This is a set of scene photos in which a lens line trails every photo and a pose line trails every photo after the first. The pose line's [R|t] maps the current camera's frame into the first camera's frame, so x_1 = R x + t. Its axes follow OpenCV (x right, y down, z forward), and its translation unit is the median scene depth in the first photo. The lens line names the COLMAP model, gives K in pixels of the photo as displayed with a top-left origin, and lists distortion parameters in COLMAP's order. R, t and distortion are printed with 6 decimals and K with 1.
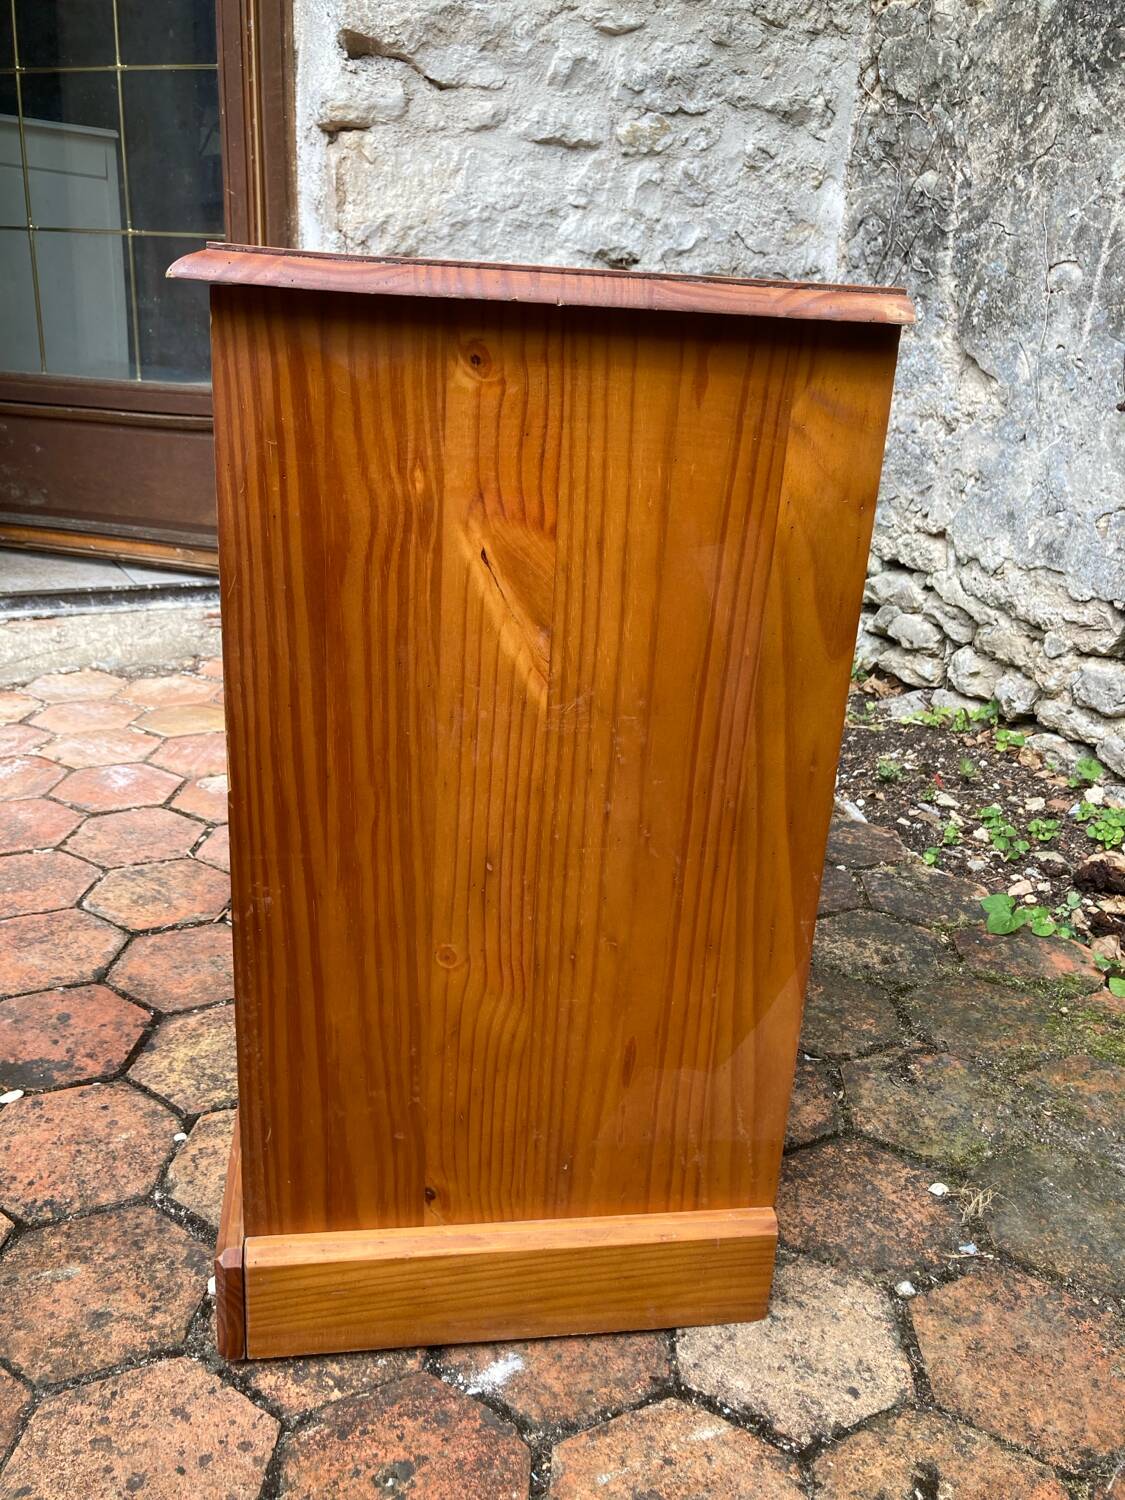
lens RADIAL K [[1237.6, 0, 554.6], [0, 1237.6, 739.9], [0, 0, 1]] dist [0.016263, -0.015542]
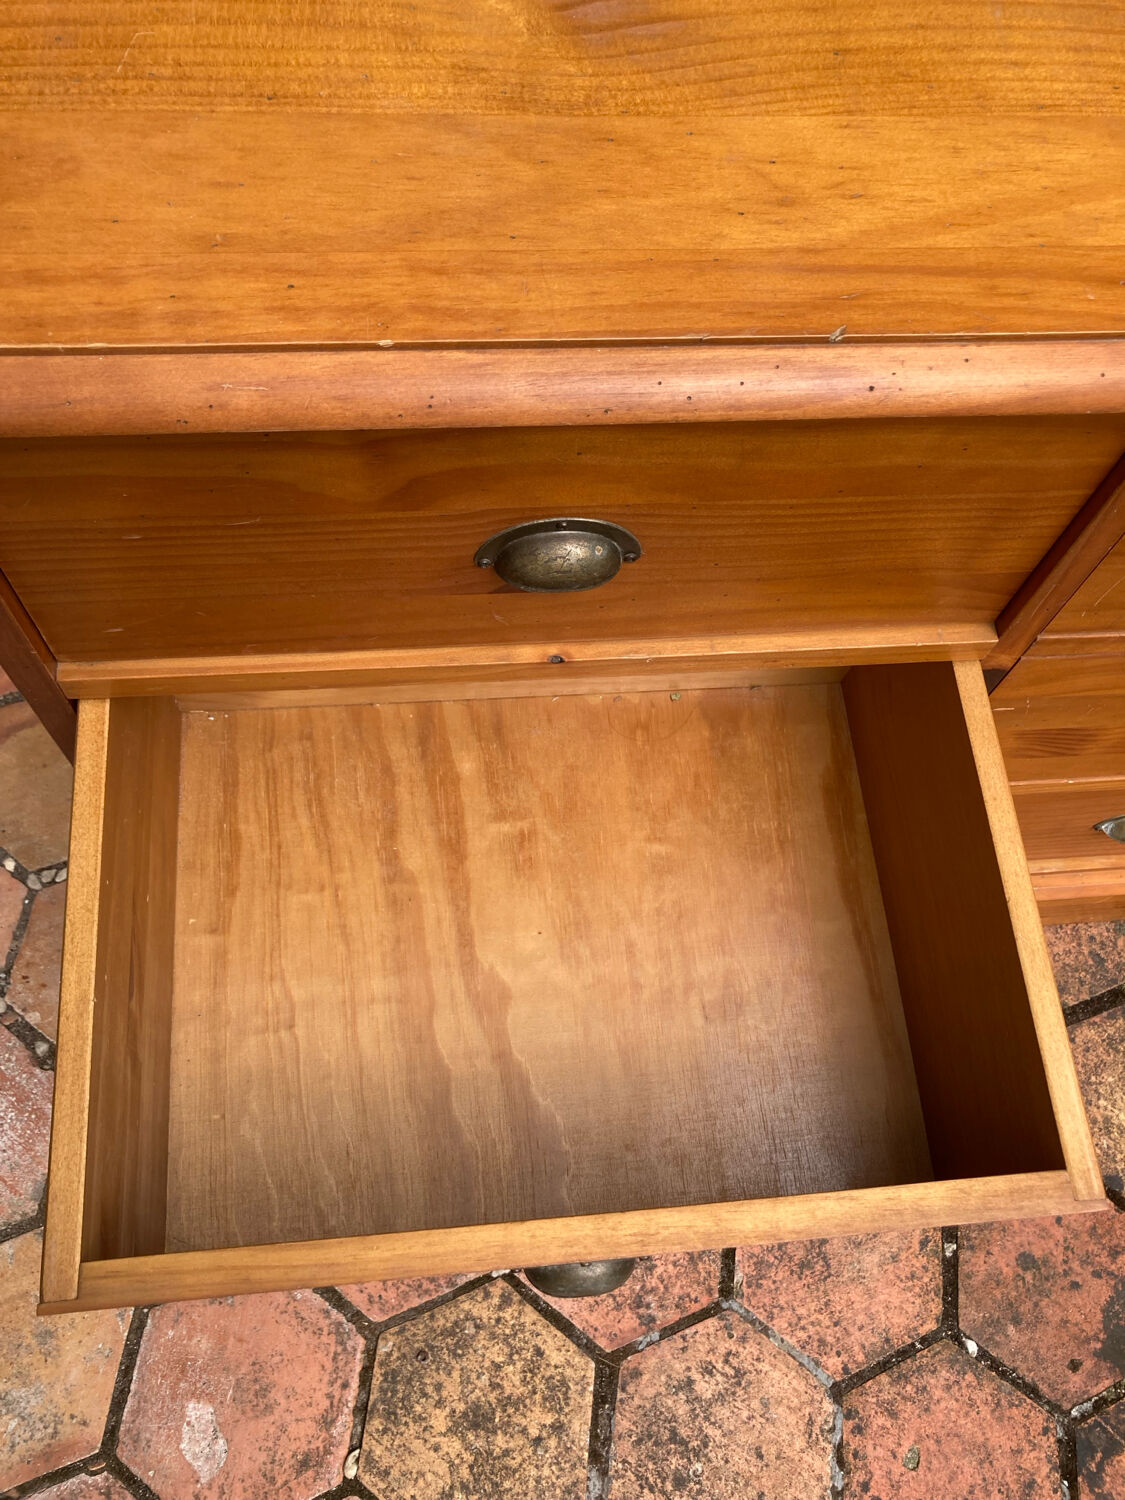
lens RADIAL K [[1237.6, 0, 571.1], [0, 1237.6, 741.2], [0, 0, 1]] dist [0.016263, -0.015542]
pose [[0.550776, -0.754137, 0.357665, -0.328232], [0.237725, 0.552509, 0.798887, -0.365433], [-0.800083, -0.354982, 0.483586, 0.541429]]
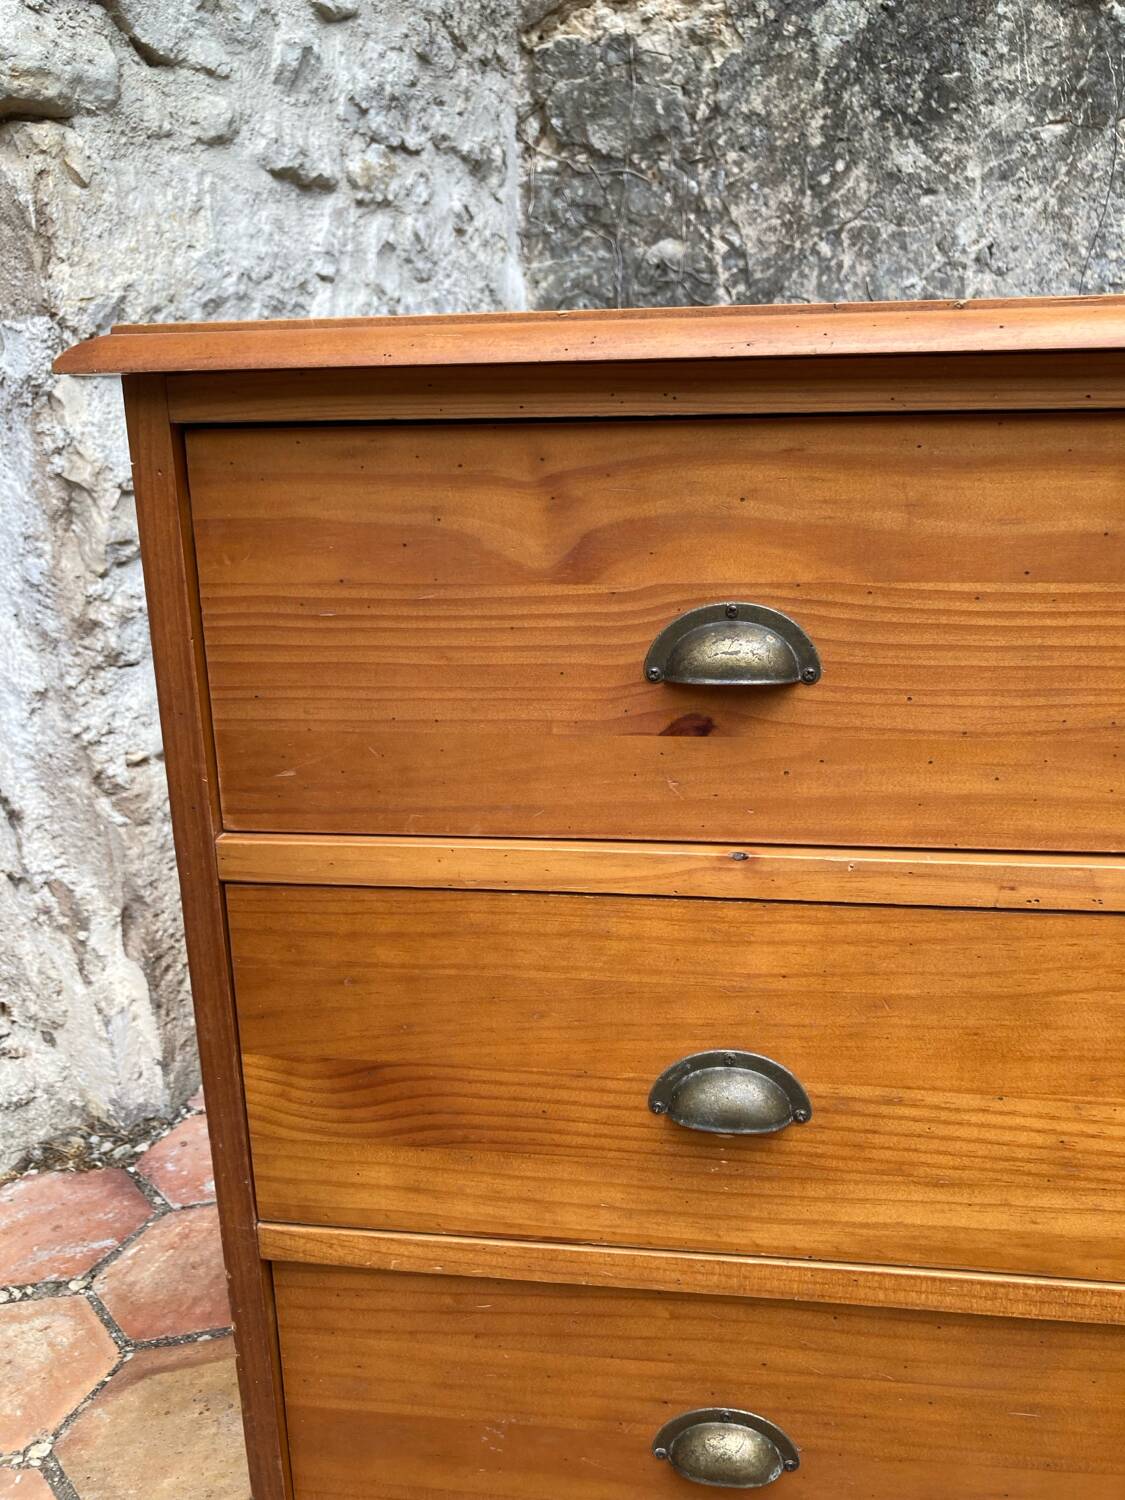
lens RADIAL K [[1237.6, 0, 565.8], [0, 1237.6, 735.5], [0, 0, 1]] dist [0.016263, -0.015542]
pose [[0.722633, -0.234196, 0.650350, -0.389995], [0.289953, 0.956779, 0.022363, -0.199084], [-0.627478, 0.172411, 0.759306, 0.519522]]
